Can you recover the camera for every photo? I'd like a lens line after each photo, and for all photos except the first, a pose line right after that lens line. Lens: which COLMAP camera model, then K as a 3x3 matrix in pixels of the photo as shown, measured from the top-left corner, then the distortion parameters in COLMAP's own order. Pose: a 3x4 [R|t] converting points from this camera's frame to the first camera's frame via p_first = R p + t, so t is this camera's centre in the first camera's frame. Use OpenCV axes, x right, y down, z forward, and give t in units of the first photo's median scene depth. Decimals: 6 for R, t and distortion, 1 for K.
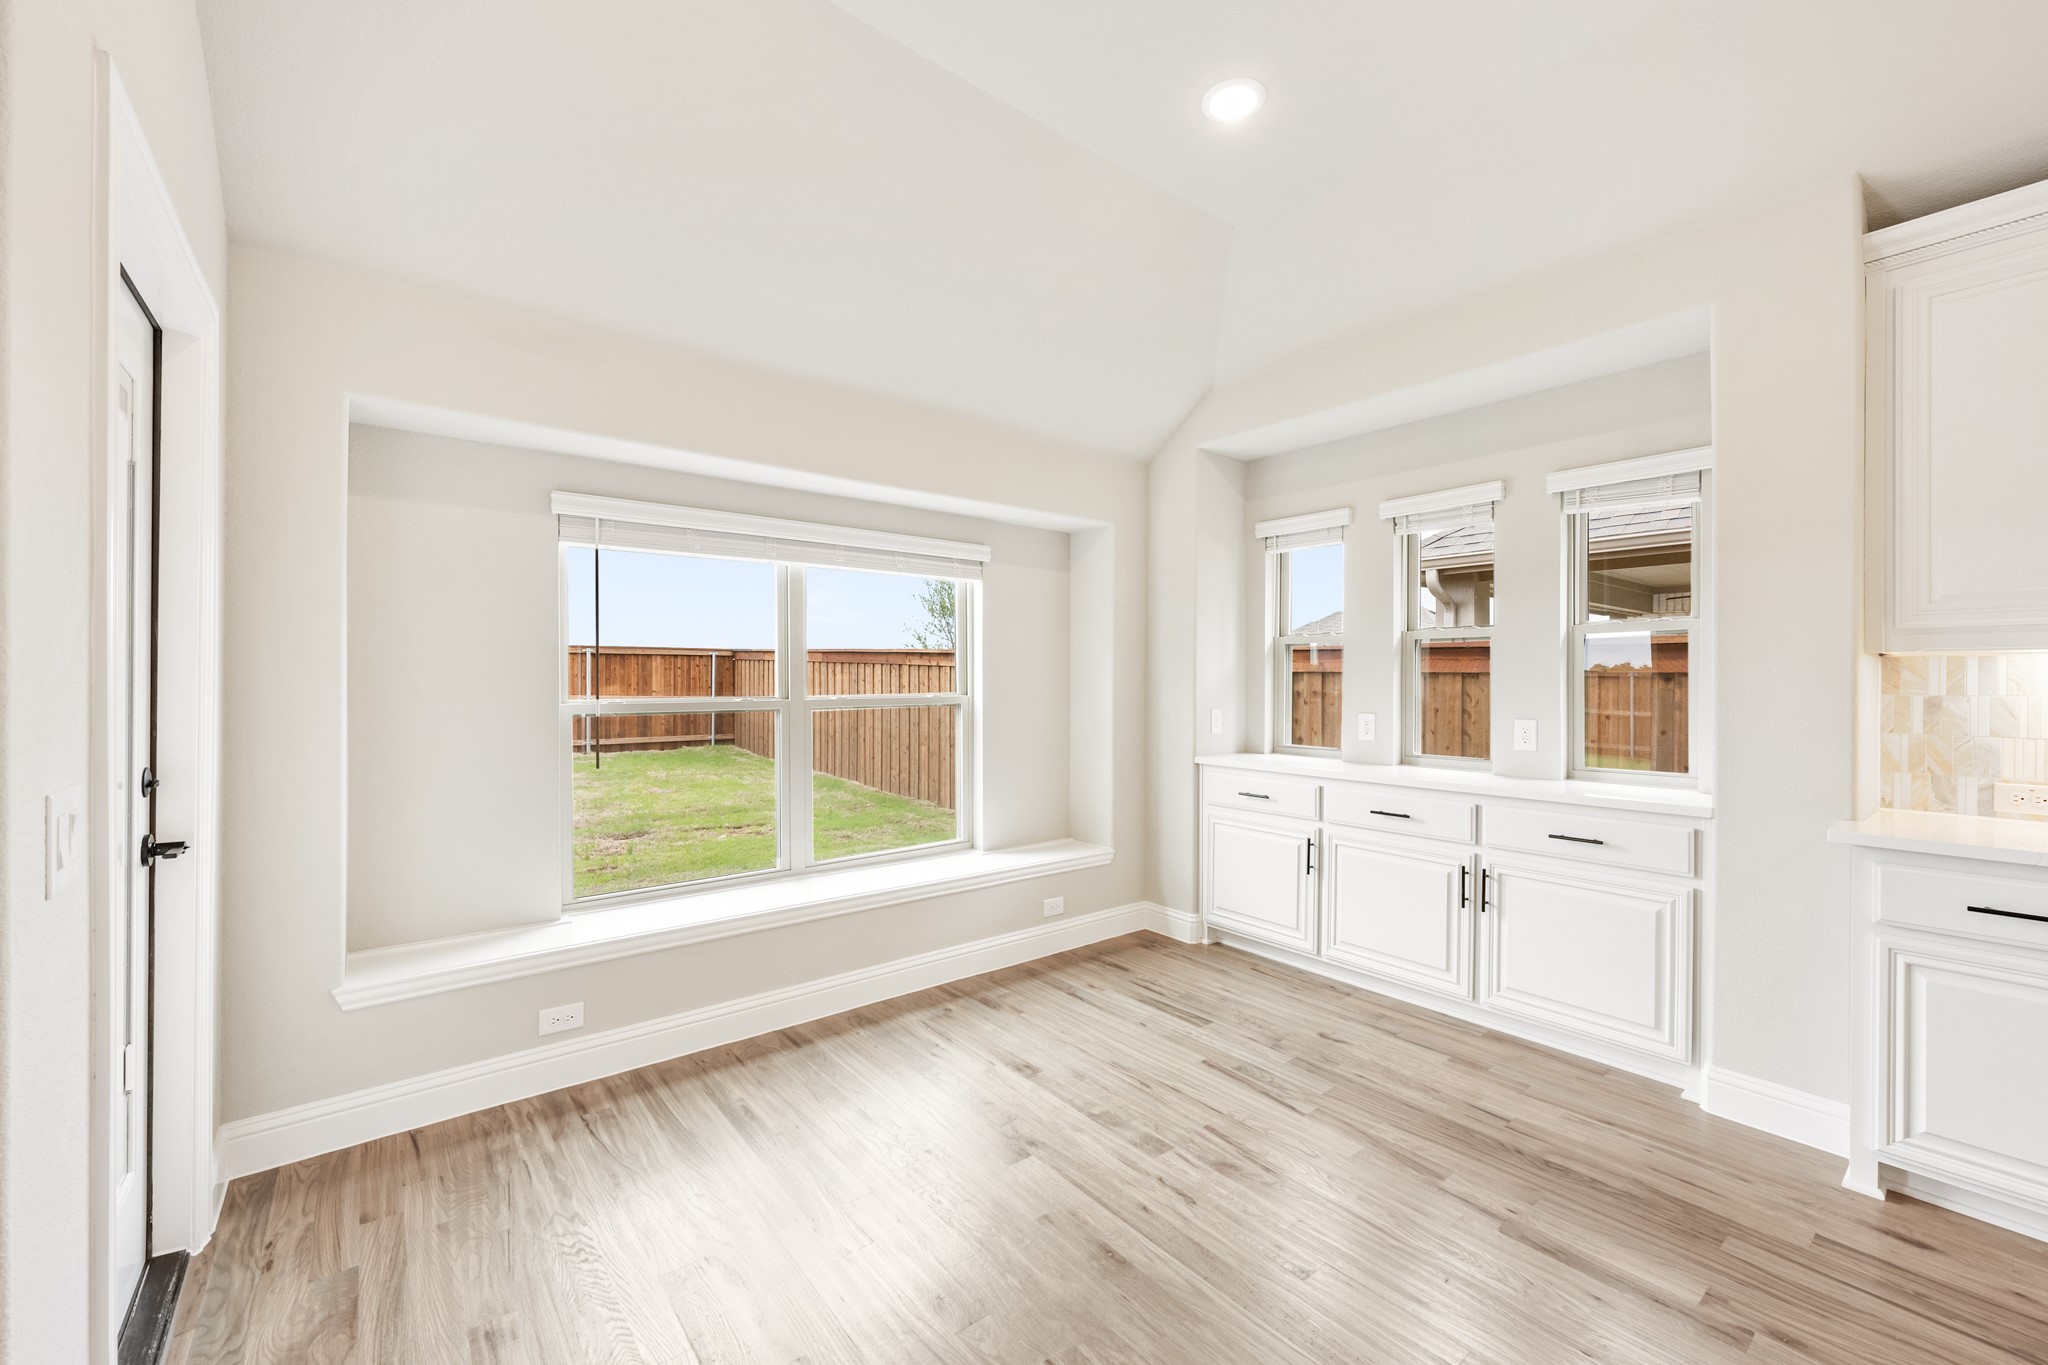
lens RADIAL K [[814.6, 0, 1024.0], [0, 814.6, 682.5], [0, 0, 1]] dist [-0.001206, -0.000213]
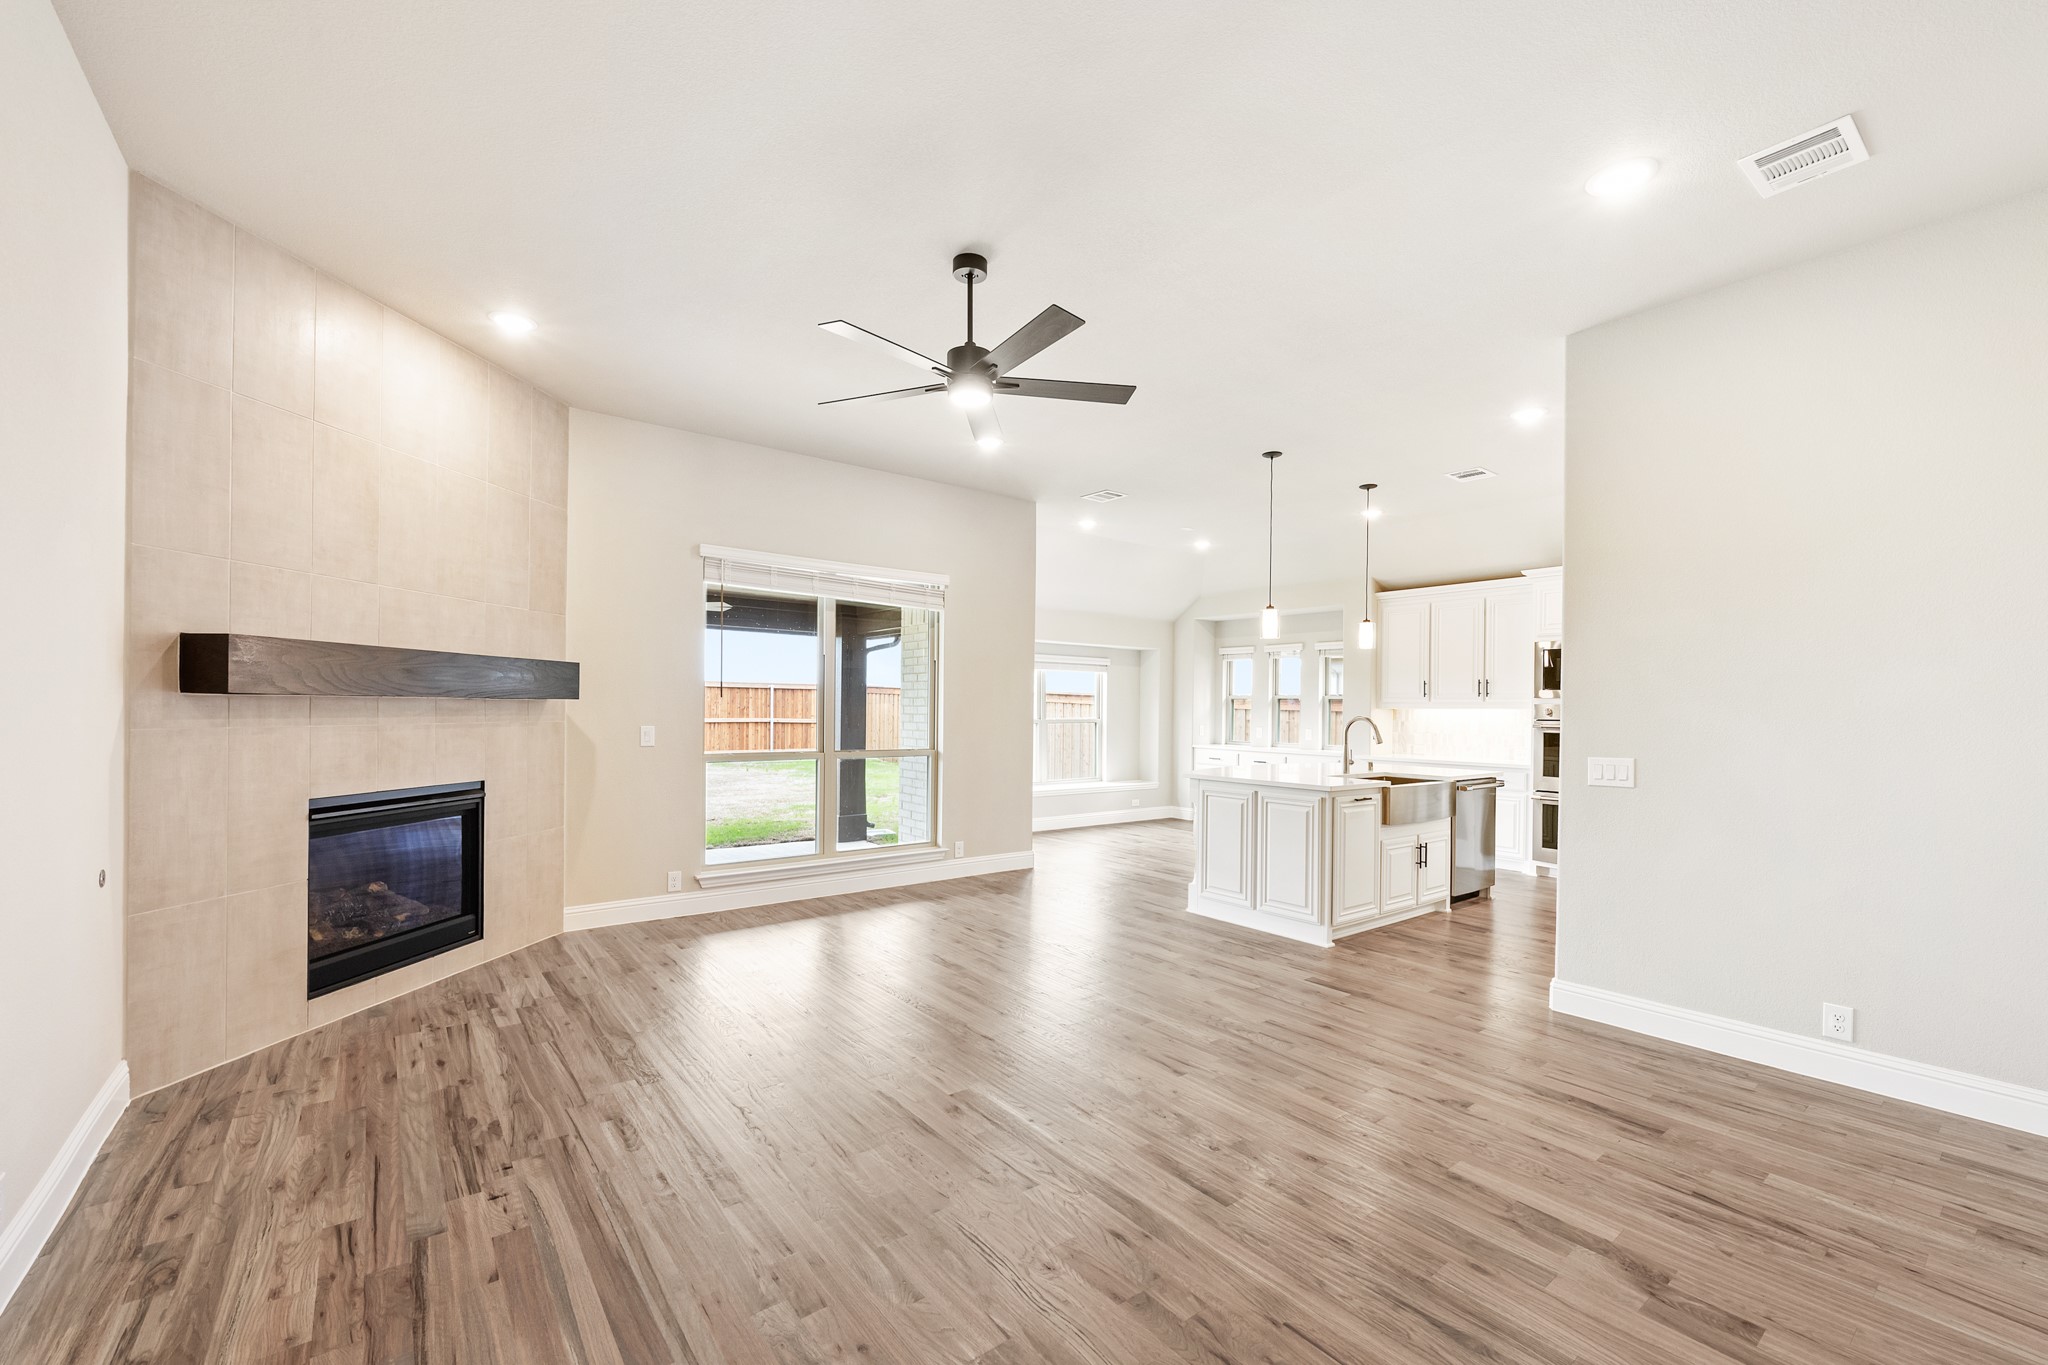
lens RADIAL K [[832.2, 0, 1025.4], [0, 832.2, 711.6], [0, 0, 1]] dist [-0.000383, -0.000050]
pose [[0.999881, 0.008762, -0.012699, -0.476195], [-0.008768, 0.999961, -0.000401, -0.008106], [0.012695, 0.000512, 0.999919, -2.749961]]
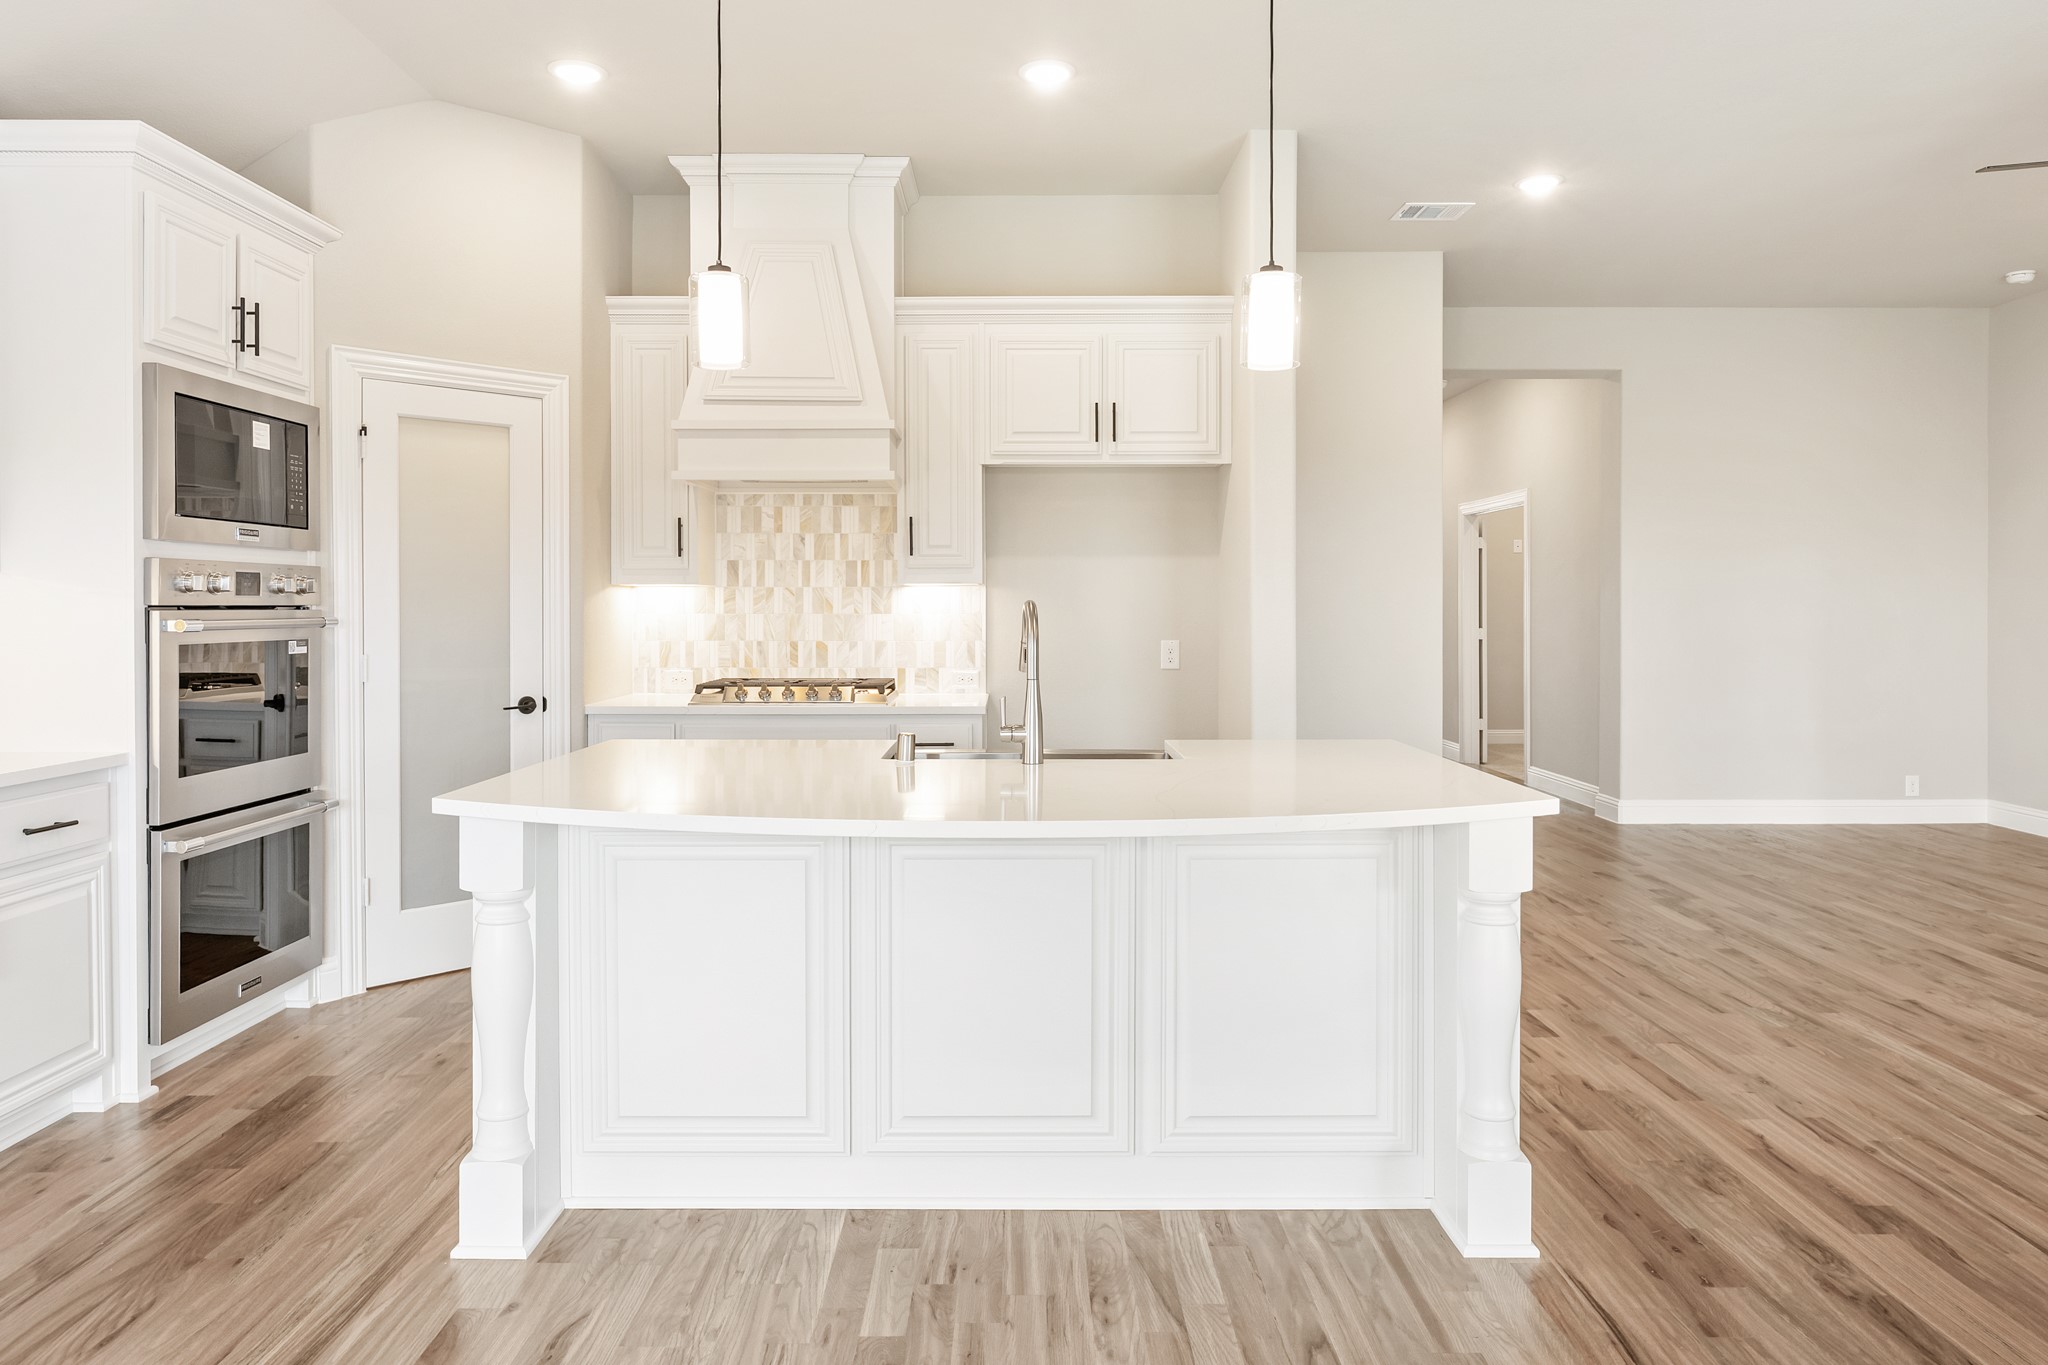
lens RADIAL K [[1268.9, 0, 1022.2], [0, 1268.9, 605.6], [0, 0, 1]] dist [0.000311, -0.000193]
pose [[-0.784581, -0.002792, 0.620020, -0.360670], [0.001464, 0.999979, 0.006356, -0.003456], [-0.620025, 0.005894, -0.784560, 0.891129]]
